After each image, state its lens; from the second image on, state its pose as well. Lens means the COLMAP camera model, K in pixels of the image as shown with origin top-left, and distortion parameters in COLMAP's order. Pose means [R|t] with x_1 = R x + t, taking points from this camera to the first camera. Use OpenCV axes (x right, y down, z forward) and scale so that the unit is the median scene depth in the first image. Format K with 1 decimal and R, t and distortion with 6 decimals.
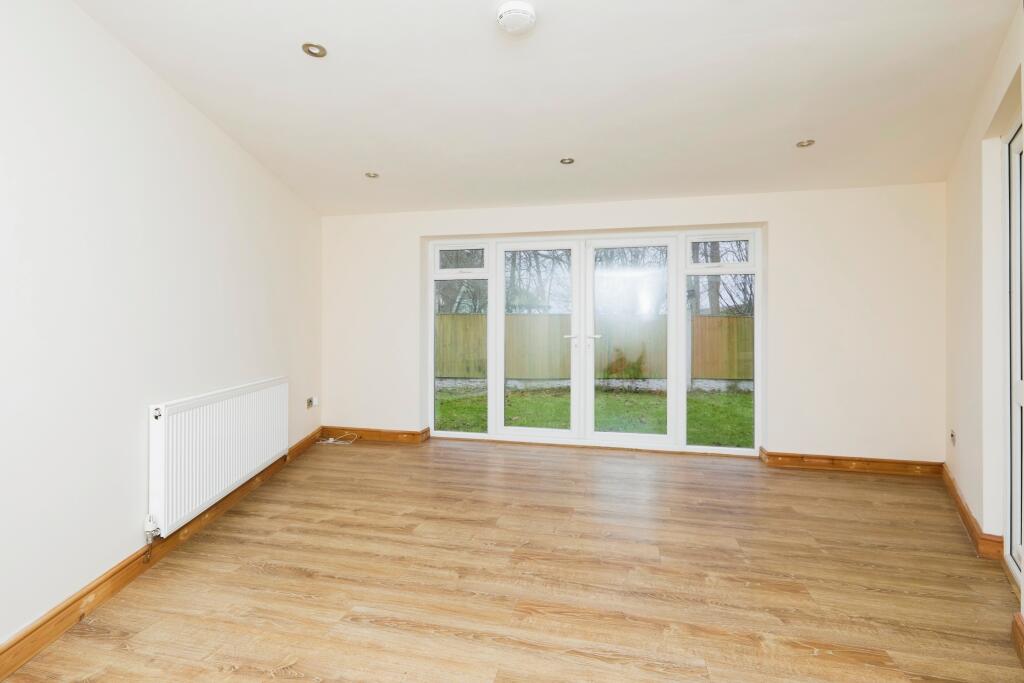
lens RADIAL K [[471.8, 0, 512.4], [0, 471.8, 337.0], [0, 0, 1]] dist [-0.001002, 0.000384]
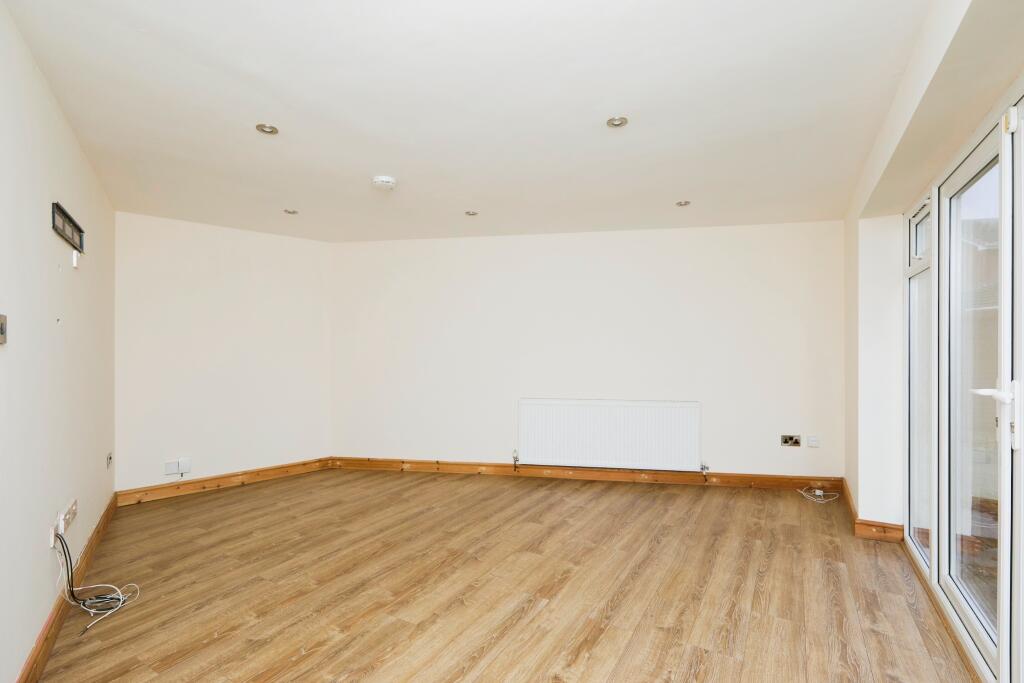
lens RADIAL K [[471.8, 0, 511.4], [0, 471.8, 346.3], [0, 0, 1]] dist [-0.001002, 0.000384]
pose [[-0.303839, -0.006989, -0.952698, 1.219792], [-0.001832, 0.999976, -0.006752, -0.060990], [0.952721, -0.000306, -0.303845, 1.620700]]
